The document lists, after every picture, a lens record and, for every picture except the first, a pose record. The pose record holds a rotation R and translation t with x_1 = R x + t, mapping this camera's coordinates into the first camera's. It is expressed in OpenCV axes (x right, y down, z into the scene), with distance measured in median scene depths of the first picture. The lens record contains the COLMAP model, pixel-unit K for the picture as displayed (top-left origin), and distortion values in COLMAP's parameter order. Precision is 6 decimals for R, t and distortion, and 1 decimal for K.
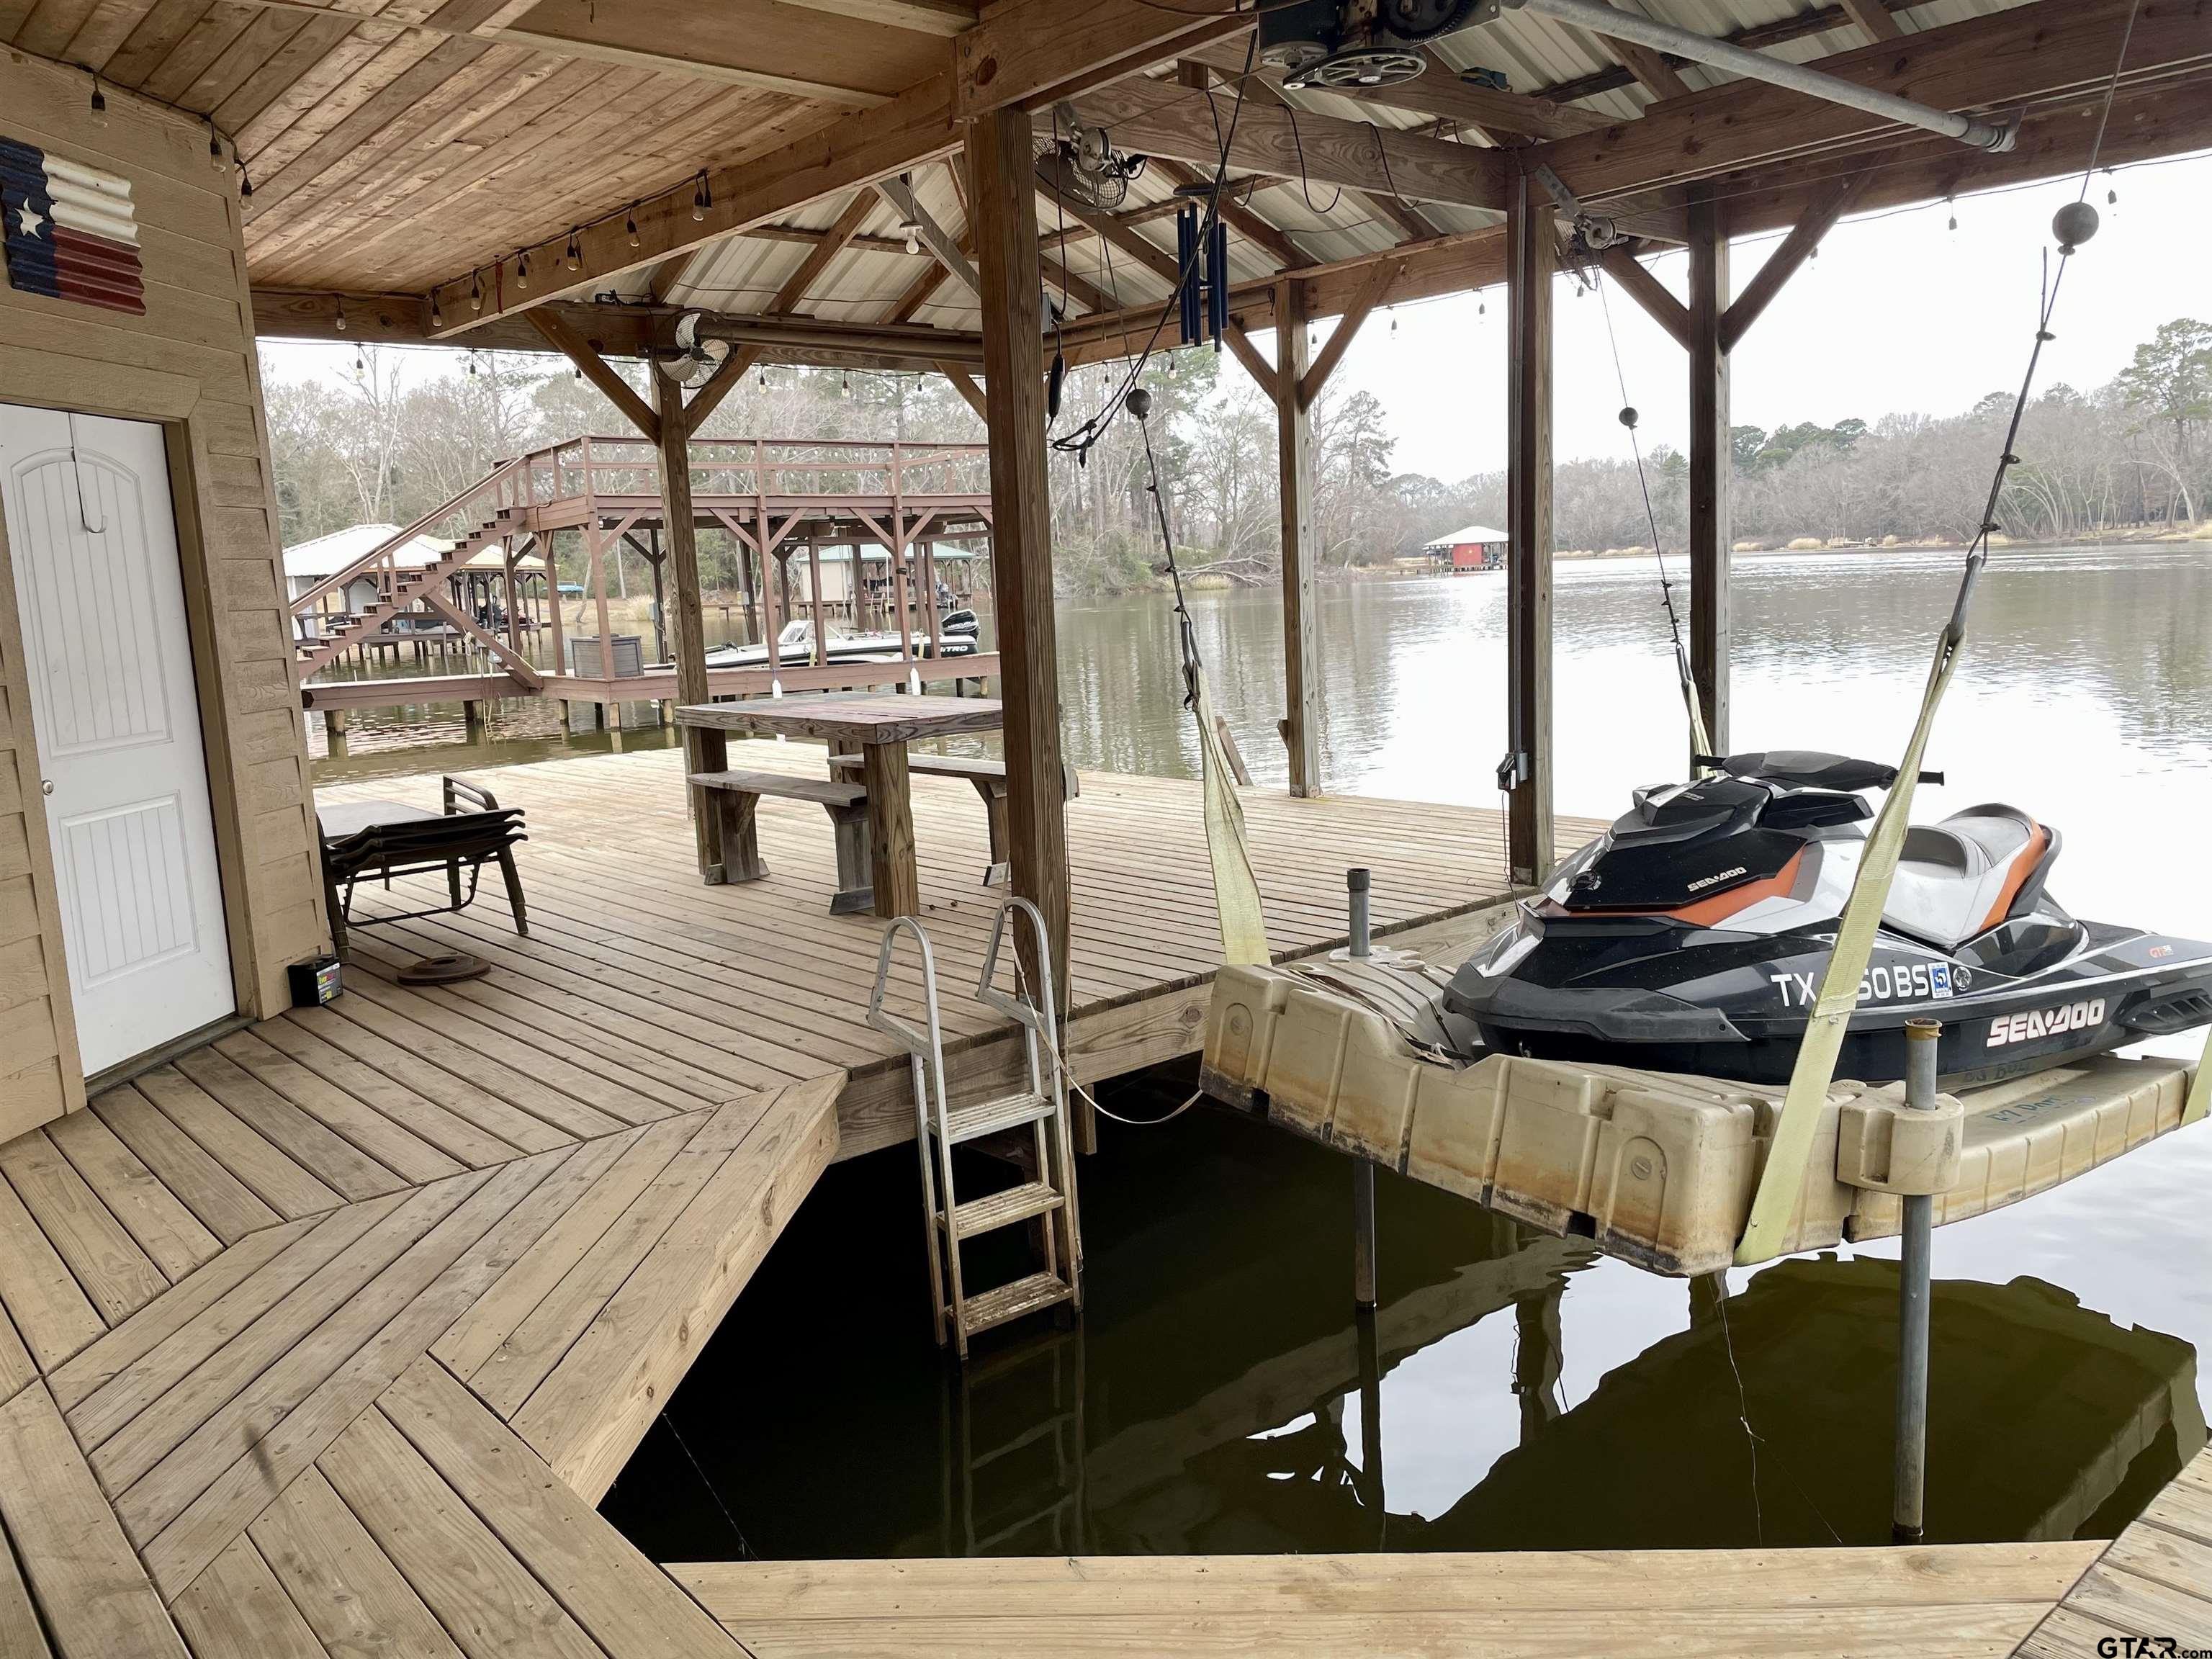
lens RADIAL K [[1679.2, 0, 1121.5], [0, 1679.2, 813.4], [0, 0, 1]] dist [0.031379, -0.022522]
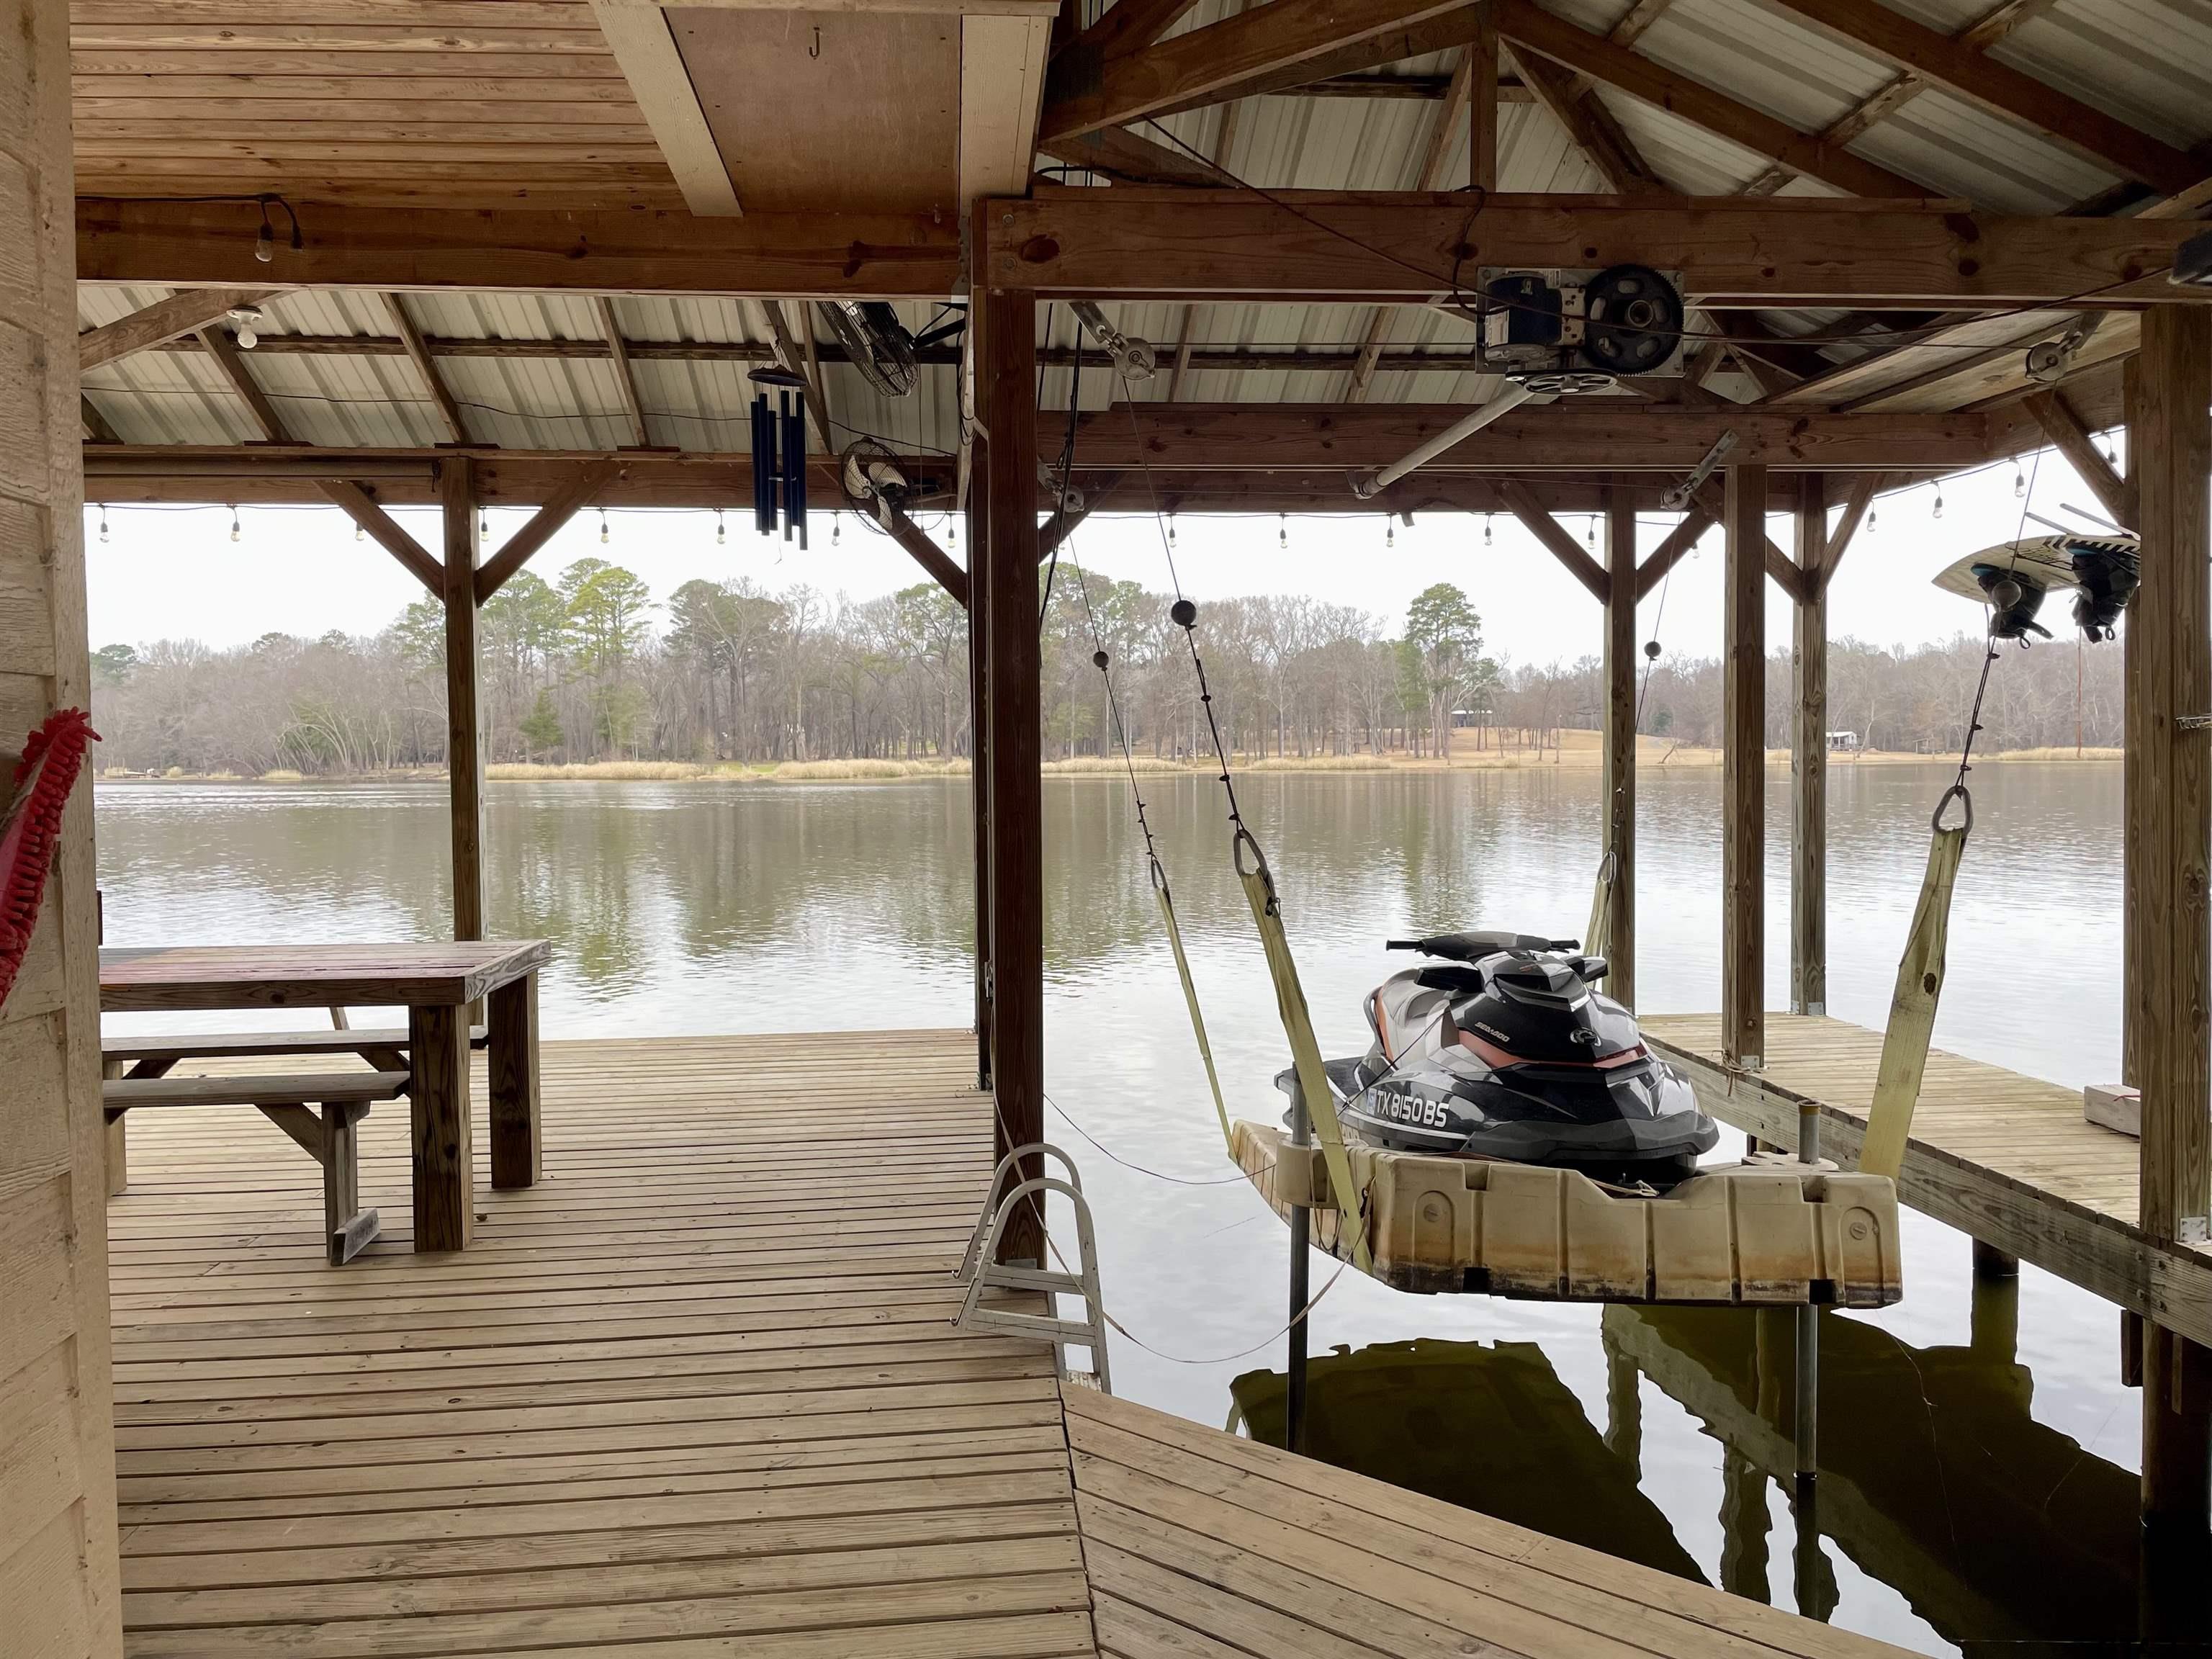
lens RADIAL K [[1679.2, 0, 1125.4], [0, 1679.2, 824.8], [0, 0, 1]] dist [0.031379, -0.022522]
pose [[0.582140, 0.005422, 0.813070, -0.413614], [0.100819, 0.991779, -0.078798, -0.023169], [-0.806813, 0.127845, 0.576808, 0.240312]]
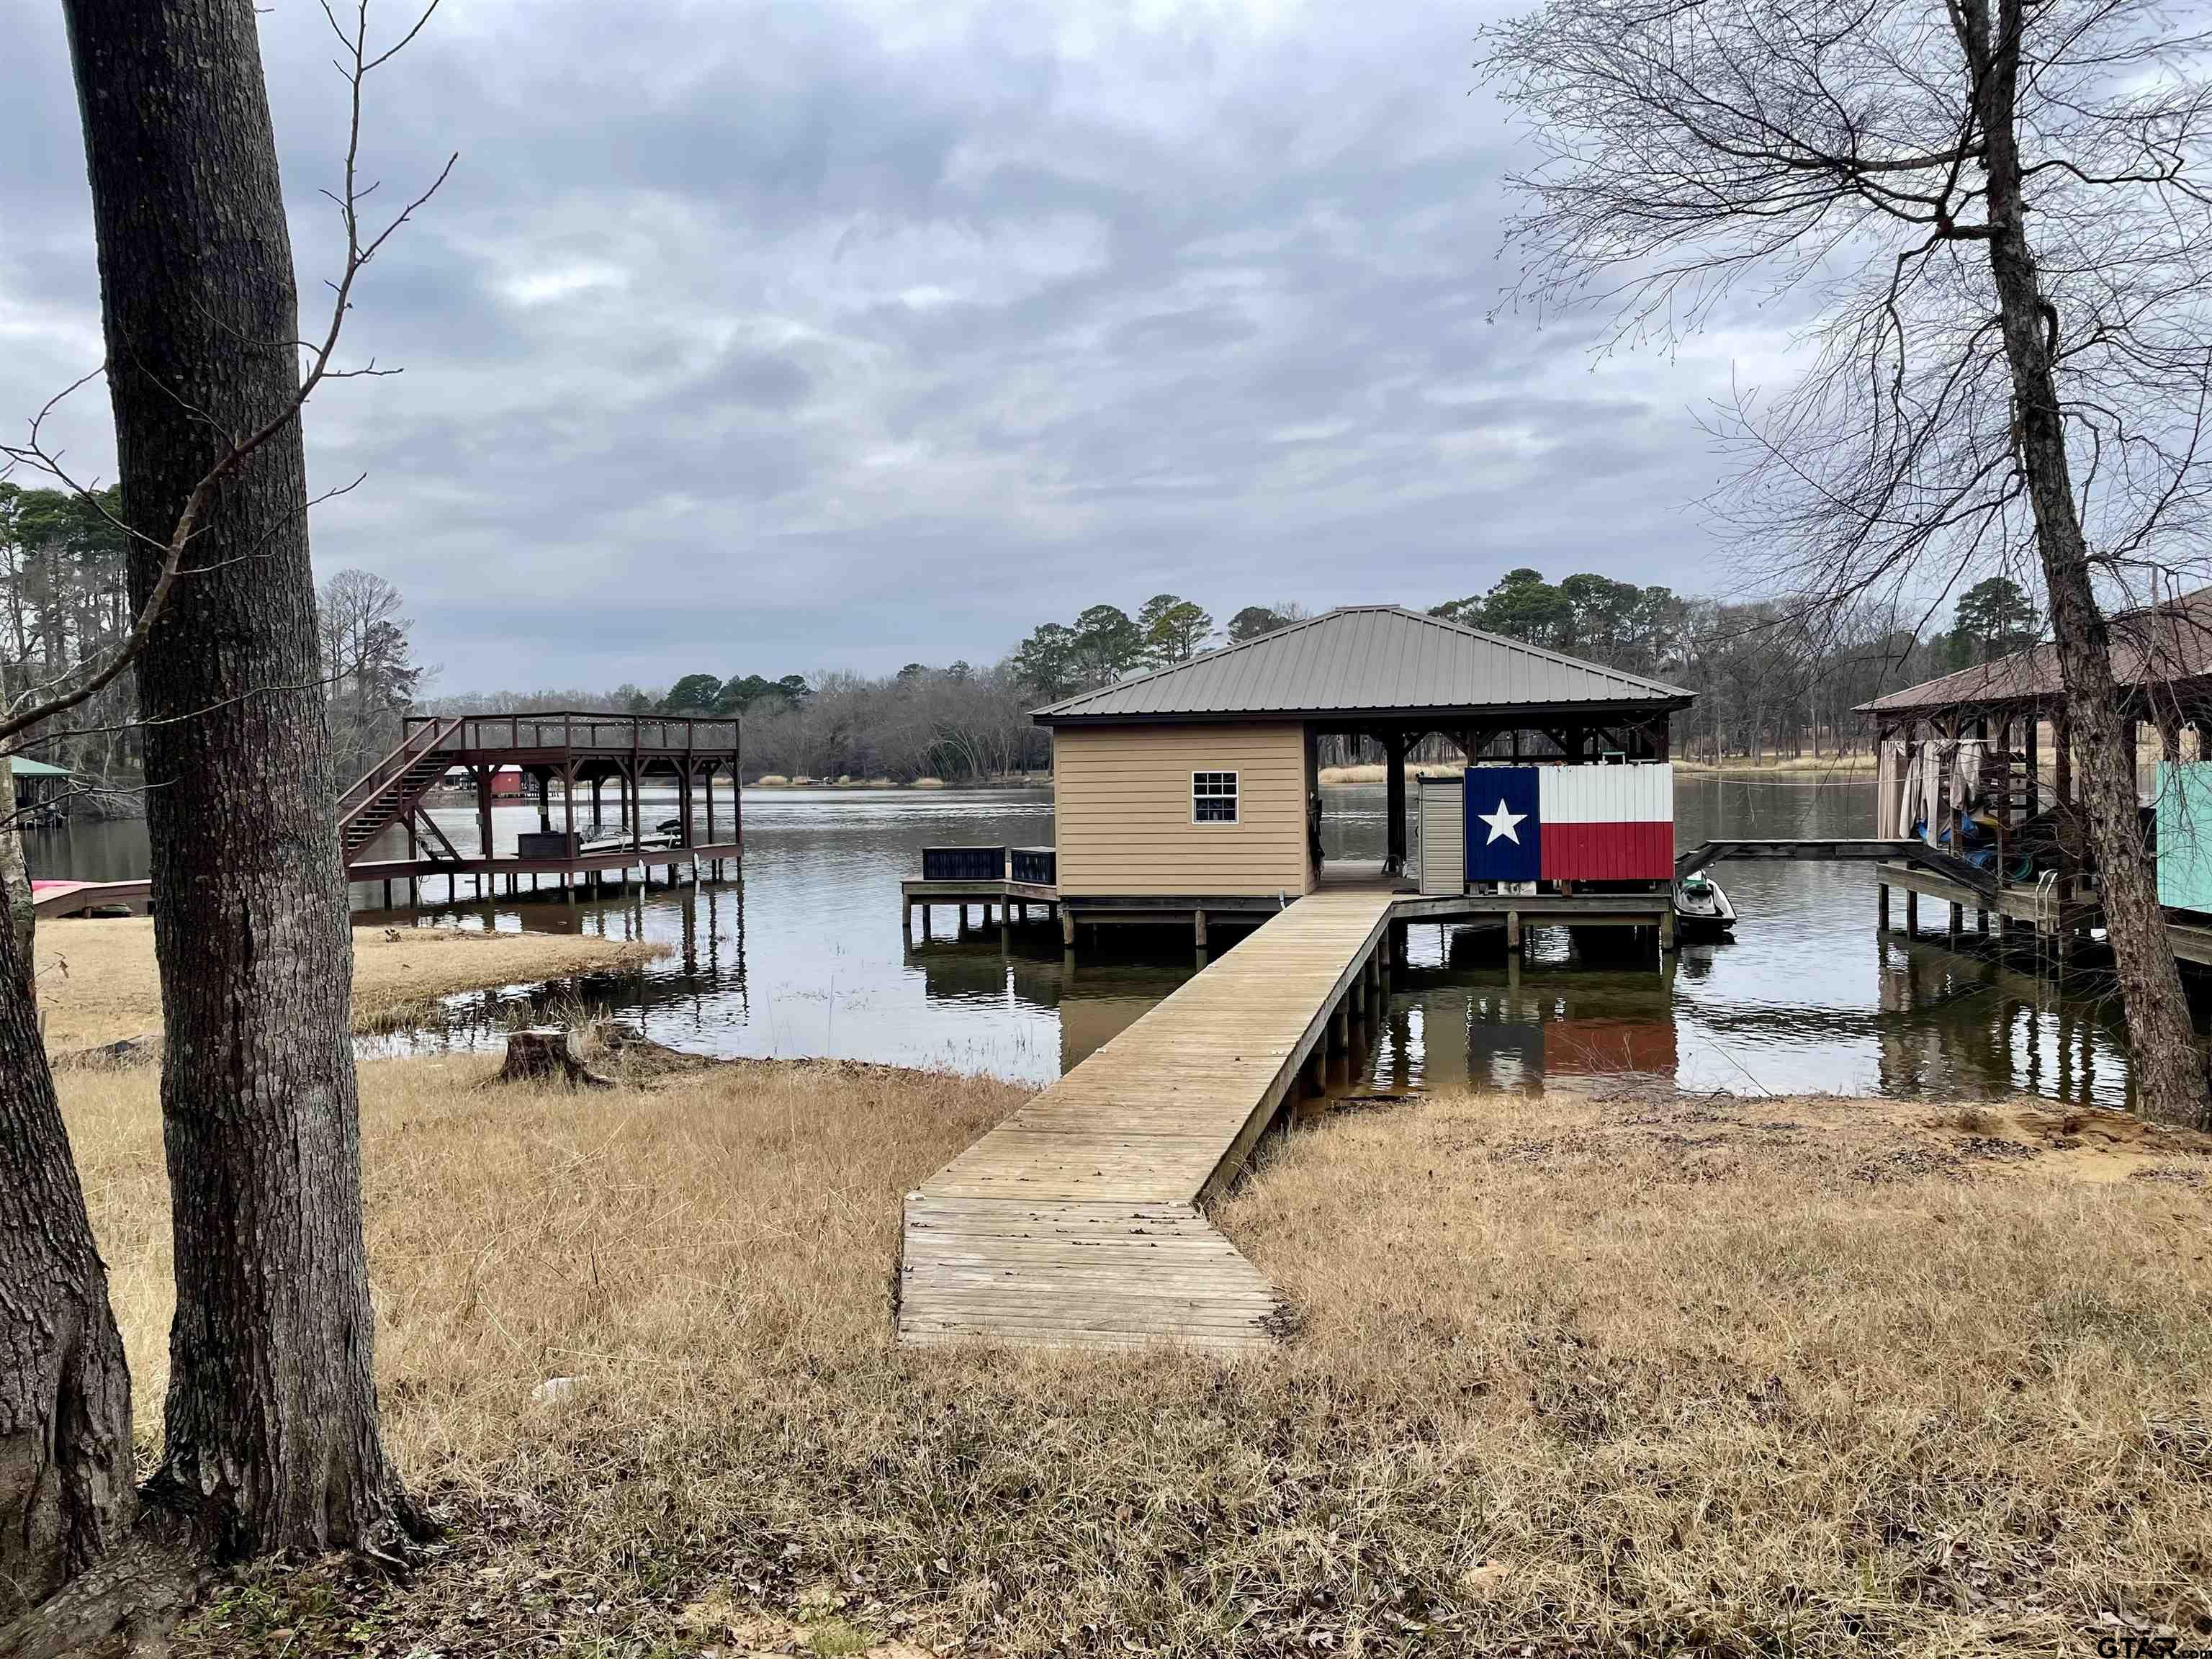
lens RADIAL K [[1679.2, 0, 1118.8], [0, 1679.2, 834.5], [0, 0, 1]] dist [0.031379, -0.022522]
pose [[0.807487, 0.004703, 0.589867, -2.485437], [0.067940, 0.992572, -0.100920, 0.298906], [-0.585960, 0.121567, 0.801169, -1.783964]]
